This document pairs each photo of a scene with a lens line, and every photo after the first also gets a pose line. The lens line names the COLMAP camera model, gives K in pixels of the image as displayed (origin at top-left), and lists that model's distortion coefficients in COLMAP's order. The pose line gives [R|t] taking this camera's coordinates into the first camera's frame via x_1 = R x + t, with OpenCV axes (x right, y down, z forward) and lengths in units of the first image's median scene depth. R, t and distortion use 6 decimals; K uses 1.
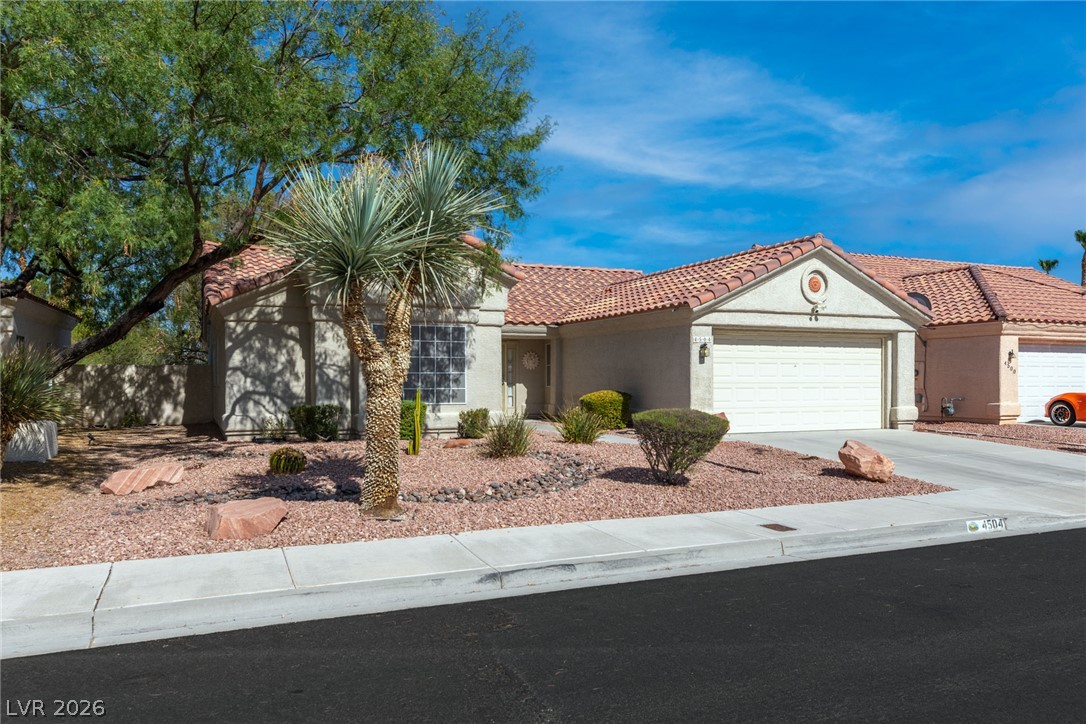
lens RADIAL K [[763.8, 0, 543.3], [0, 763.8, 361.9], [0, 0, 1]] dist [0.006324, 0.003133]
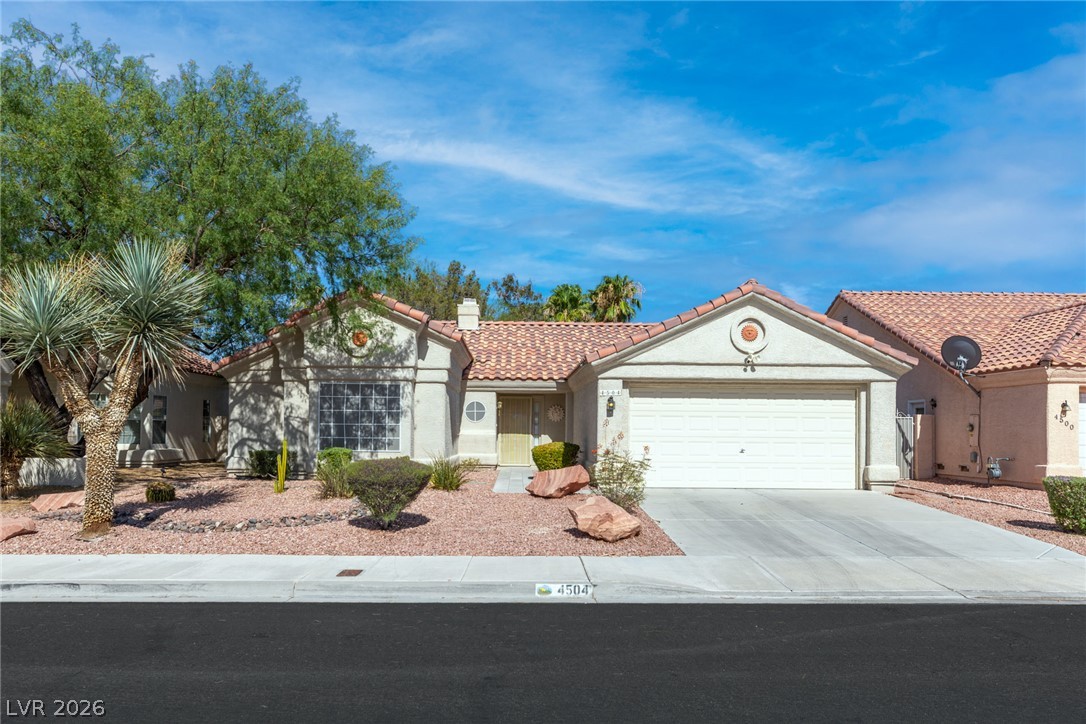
lens RADIAL K [[704.1, 0, 523.8], [0, 704.1, 388.6], [0, 0, 1]] dist [0.011439, -0.003180]
pose [[0.924558, -0.013021, -0.380820, 0.458378], [-0.000743, 0.999352, -0.035975, -0.001146], [0.381041, 0.033544, 0.923949, 0.094176]]
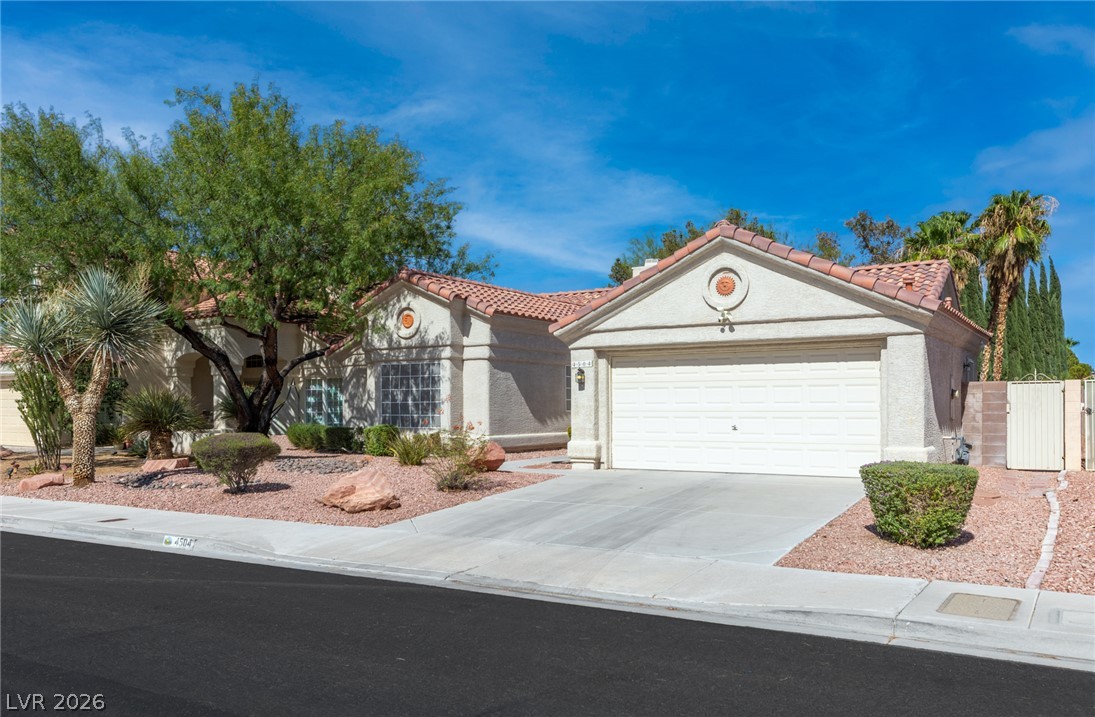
lens RADIAL K [[822.6, 0, 549.4], [0, 822.6, 359.9], [0, 0, 1]] dist [0.001594, 0.001682]
pose [[0.599664, -0.046036, -0.798926, 0.982499], [0.023367, 0.998926, -0.040021, 0.004654], [0.799910, 0.005331, 0.600096, 0.373051]]
